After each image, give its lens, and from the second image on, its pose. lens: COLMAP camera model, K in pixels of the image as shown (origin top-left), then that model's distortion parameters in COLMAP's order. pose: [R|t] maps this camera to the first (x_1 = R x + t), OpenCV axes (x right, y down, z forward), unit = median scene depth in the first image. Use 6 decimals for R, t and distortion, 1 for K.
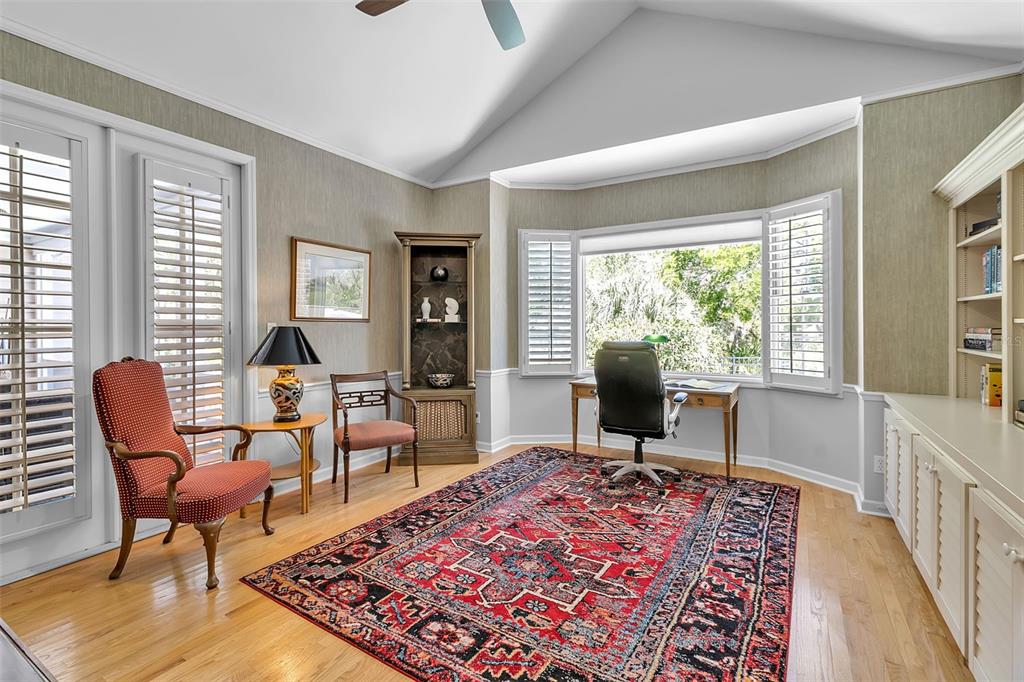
lens RADIAL K [[472.2, 0, 505.3], [0, 472.2, 327.1], [0, 0, 1]] dist [0.003457, 0.000785]
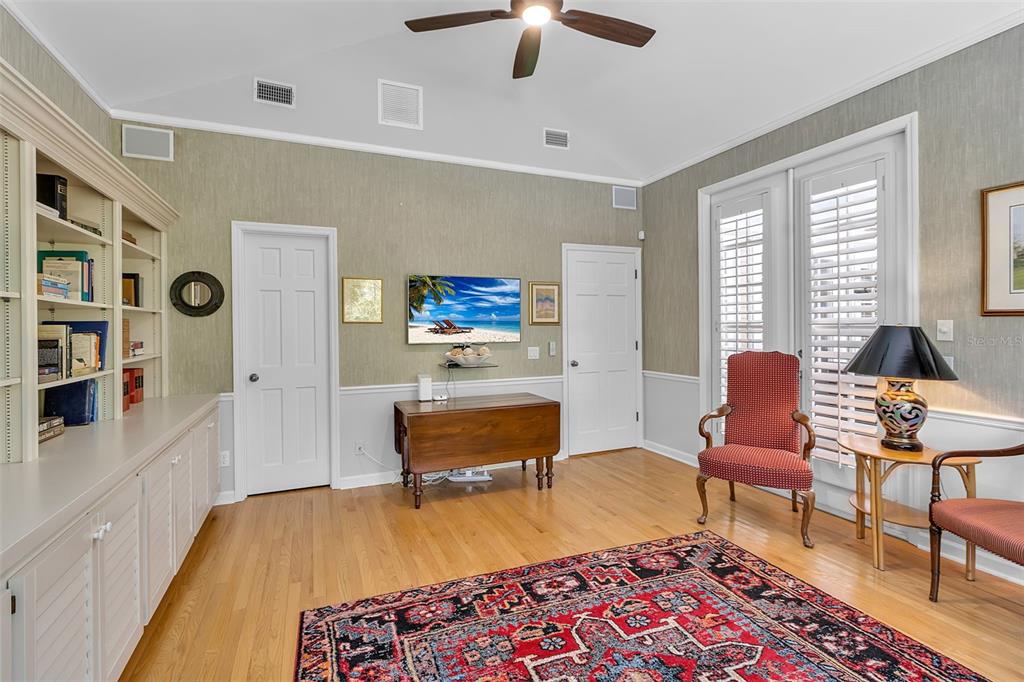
lens RADIAL K [[472.2, 0, 505.3], [0, 472.2, 327.1], [0, 0, 1]] dist [0.003457, 0.000785]
pose [[-0.593591, 0.011056, -0.804691, 0.745336], [0.009243, 0.999933, 0.006921, -0.013077], [0.804714, -0.003330, -0.593654, 1.311375]]
